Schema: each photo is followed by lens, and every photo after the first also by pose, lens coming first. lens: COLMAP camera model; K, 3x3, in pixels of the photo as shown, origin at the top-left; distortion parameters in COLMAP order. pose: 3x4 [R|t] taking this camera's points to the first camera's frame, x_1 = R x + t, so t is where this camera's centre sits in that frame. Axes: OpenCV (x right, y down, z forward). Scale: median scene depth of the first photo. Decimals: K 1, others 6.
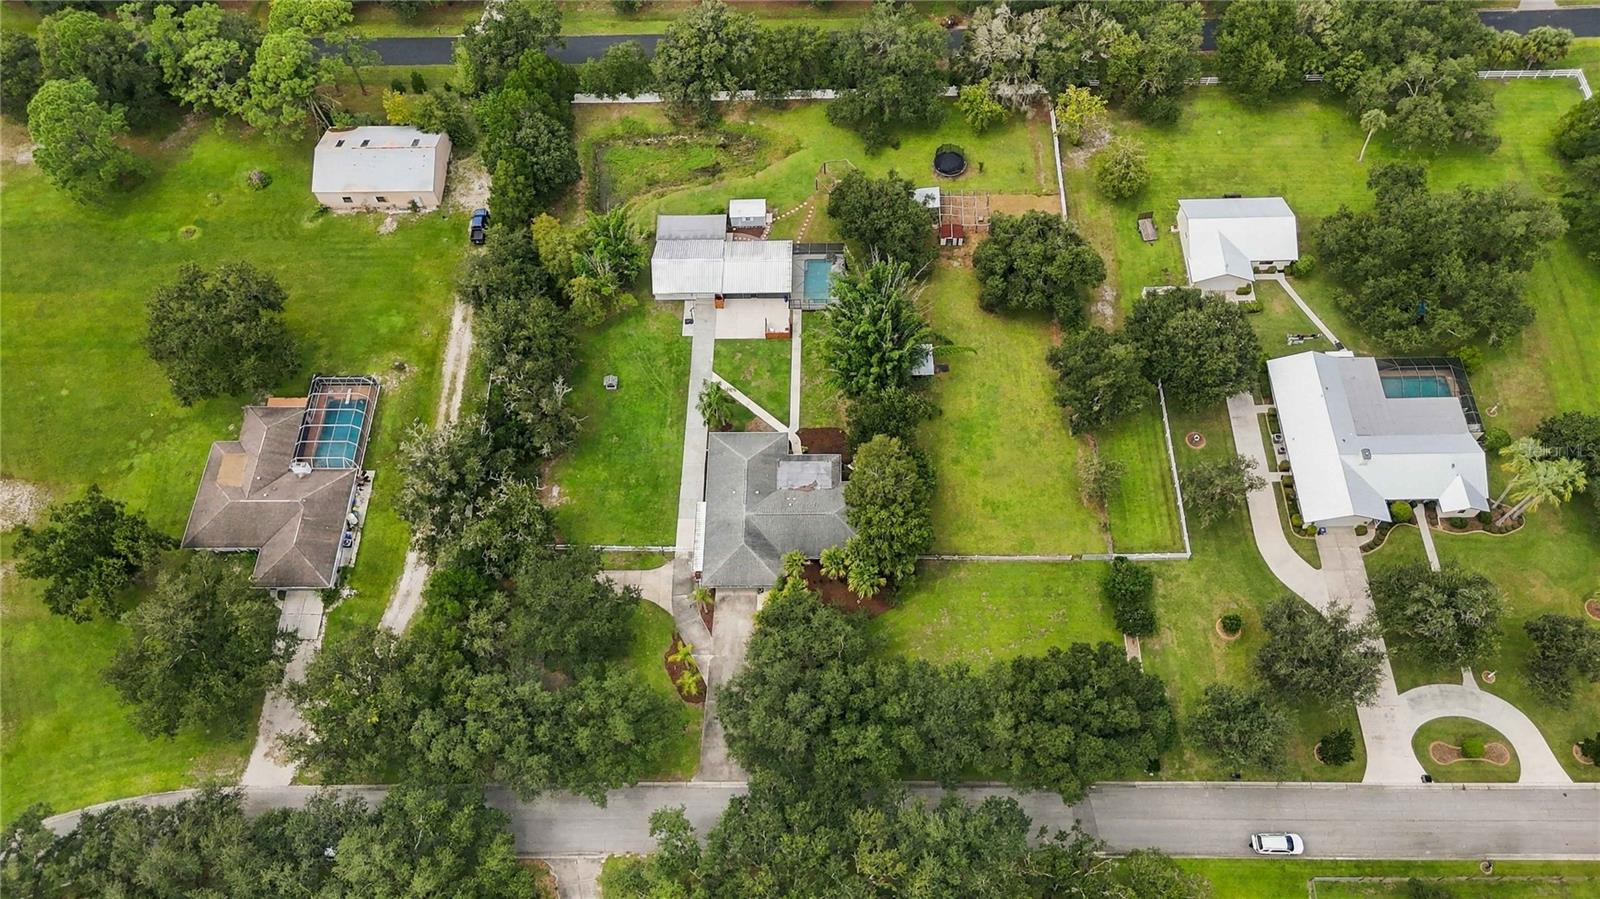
lens RADIAL K [[1176.3, 0, 800.0], [0, 1176.3, 449.5], [0, 0, 1]] dist [0.106531, -0.185336]
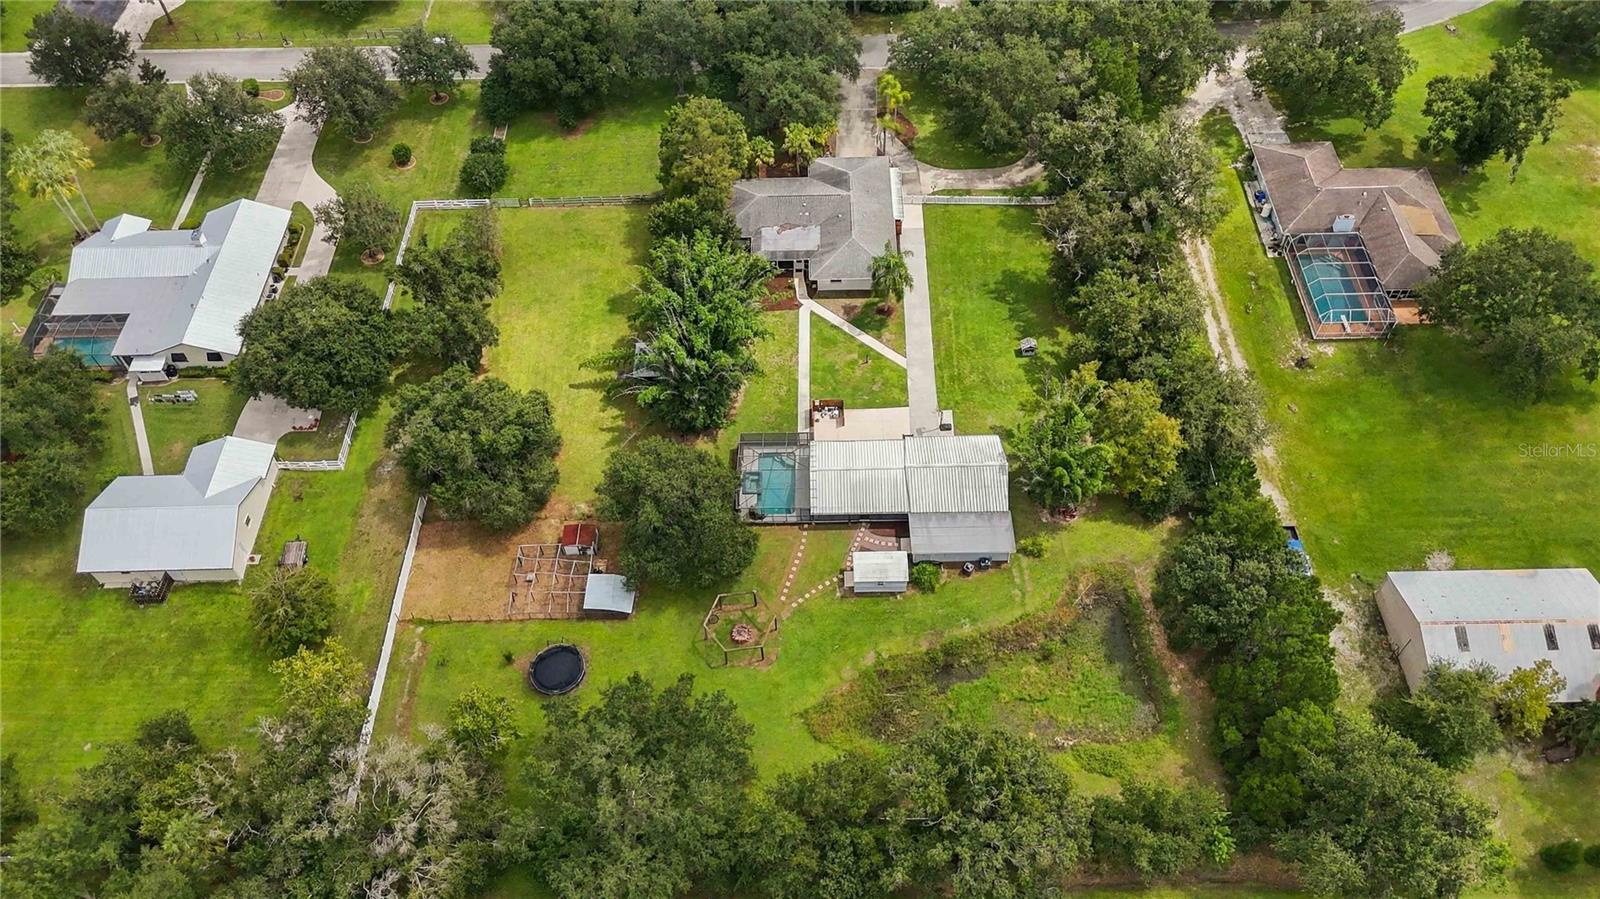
lens RADIAL K [[1182.2, 0, 803.5], [0, 1182.2, 447.4], [0, 0, 1]] dist [0.071539, -0.076918]
pose [[-0.998421, 0.044387, 0.034441, -0.029805], [0.015038, -0.379511, 0.925065, -0.862088], [0.054132, 0.924122, 0.378245, 0.757726]]
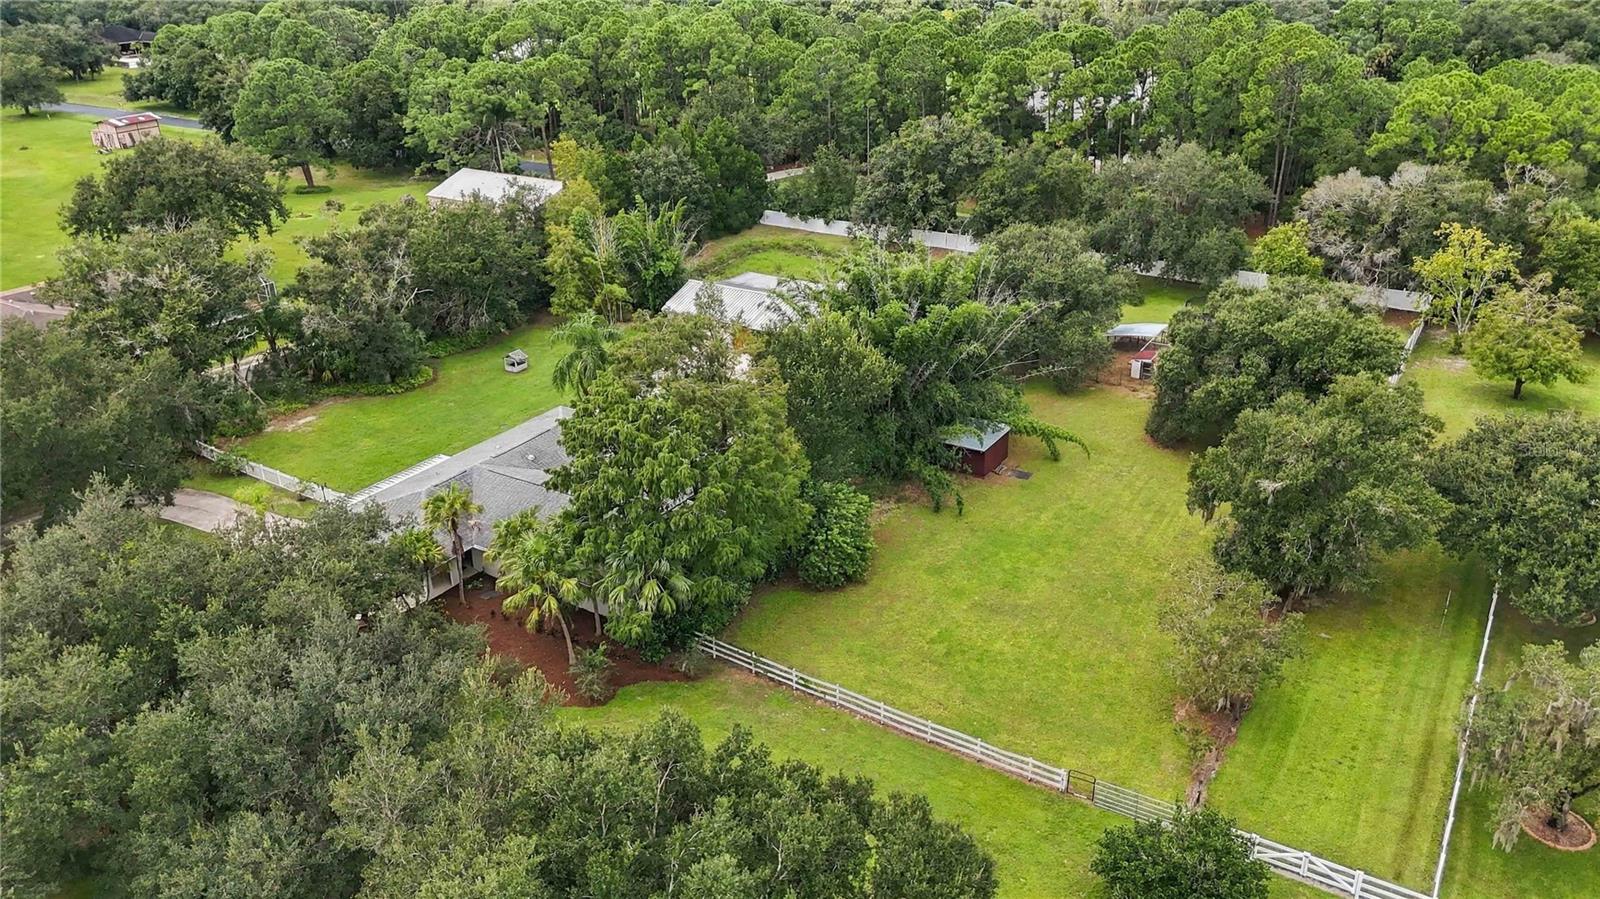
lens RADIAL K [[1182.2, 0, 803.5], [0, 1182.2, 447.4], [0, 0, 1]] dist [0.071539, -0.076918]
pose [[0.849065, 0.233864, -0.473705, 0.284216], [-0.463445, 0.760155, -0.455394, 0.196778], [0.253588, 0.606195, 0.753804, 0.603268]]
